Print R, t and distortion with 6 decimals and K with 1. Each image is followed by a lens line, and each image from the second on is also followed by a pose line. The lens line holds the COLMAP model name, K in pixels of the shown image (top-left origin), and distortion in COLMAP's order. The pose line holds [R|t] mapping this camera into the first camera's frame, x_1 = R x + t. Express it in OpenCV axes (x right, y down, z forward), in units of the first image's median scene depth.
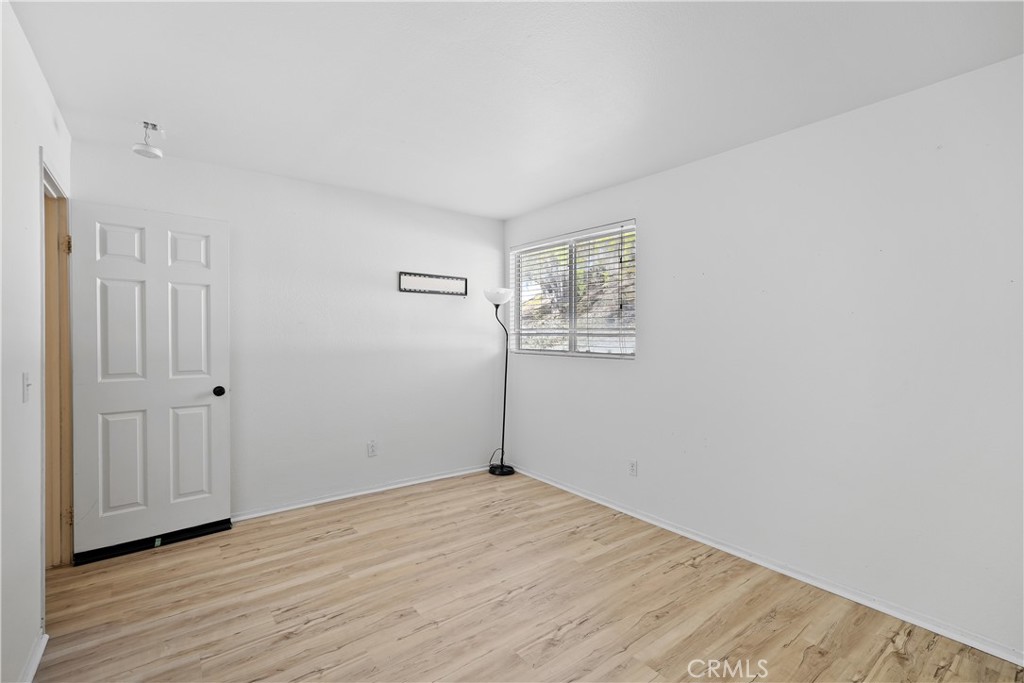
lens RADIAL K [[462.5, 0, 523.0], [0, 462.5, 343.5], [0, 0, 1]] dist [-0.000177, 0.000565]
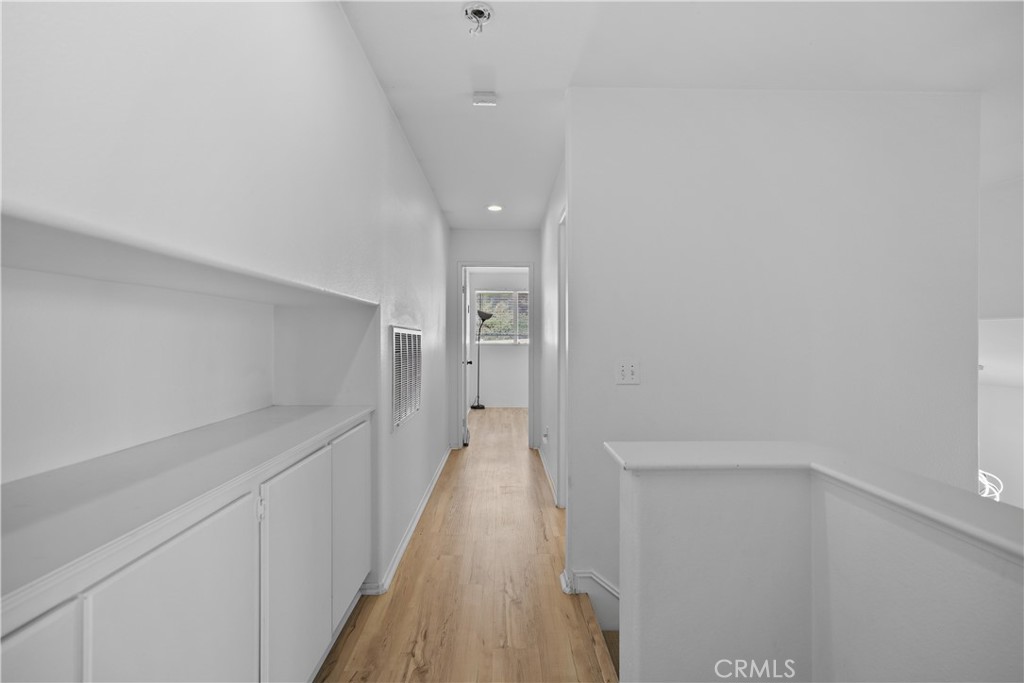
lens RADIAL K [[461.9, 0, 514.8], [0, 461.9, 334.1], [0, 0, 1]] dist [0.002442, 0.001371]
pose [[0.603577, 0.004199, 0.797294, -2.161370], [0.021568, 0.999534, -0.021592, 0.029657], [-0.797013, 0.030228, 0.603205, -0.380859]]
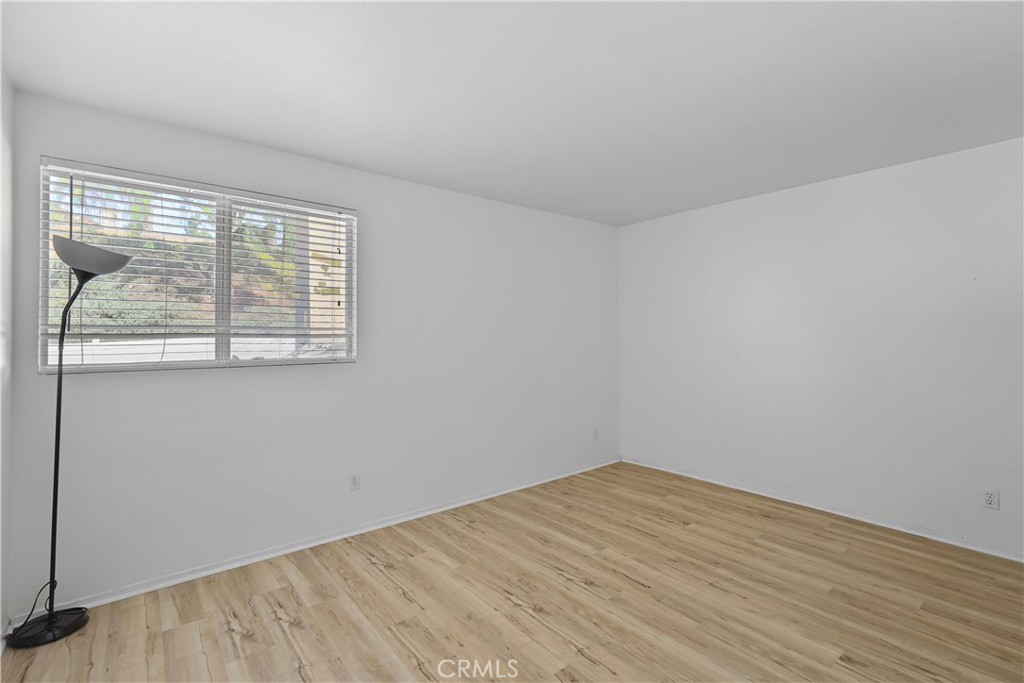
lens RADIAL K [[461.9, 0, 514.8], [0, 461.9, 334.1], [0, 0, 1]] dist [0.002442, 0.001371]
pose [[-0.010248, 0.000252, 0.999947, -0.776621], [0.020952, 0.999780, -0.000037, -0.017354], [-0.999728, 0.020951, -0.010251, 0.791656]]
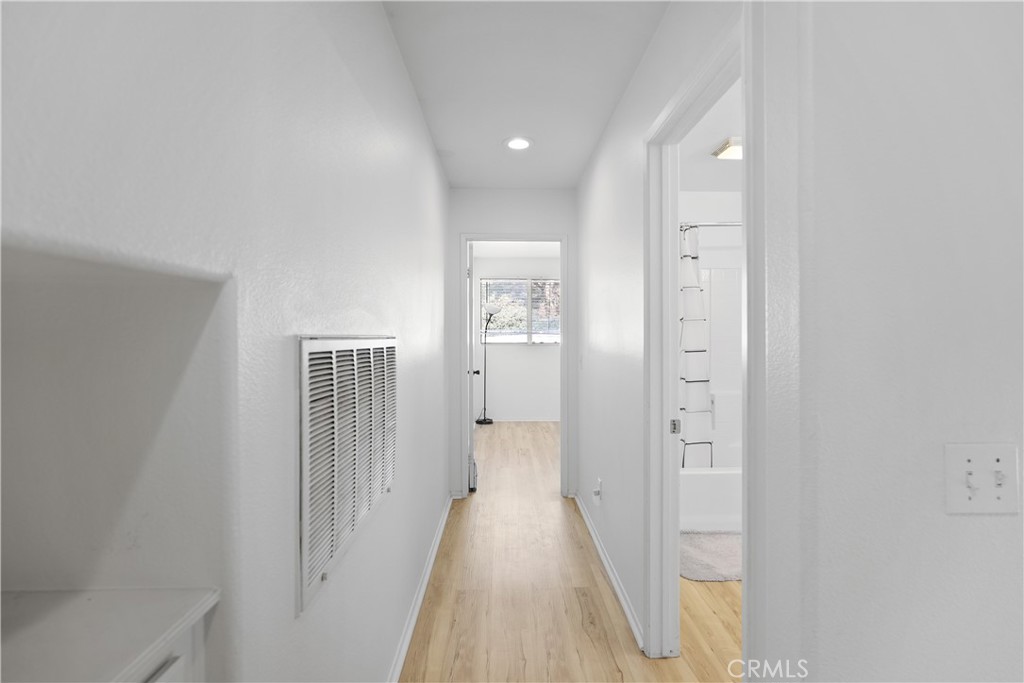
lens RADIAL K [[461.9, 0, 514.8], [0, 461.9, 334.1], [0, 0, 1]] dist [0.002442, 0.001371]
pose [[0.603485, -0.006844, 0.797345, -1.792627], [0.021904, 0.999728, -0.007997, -0.003530], [-0.797074, 0.022291, 0.603471, -0.010481]]
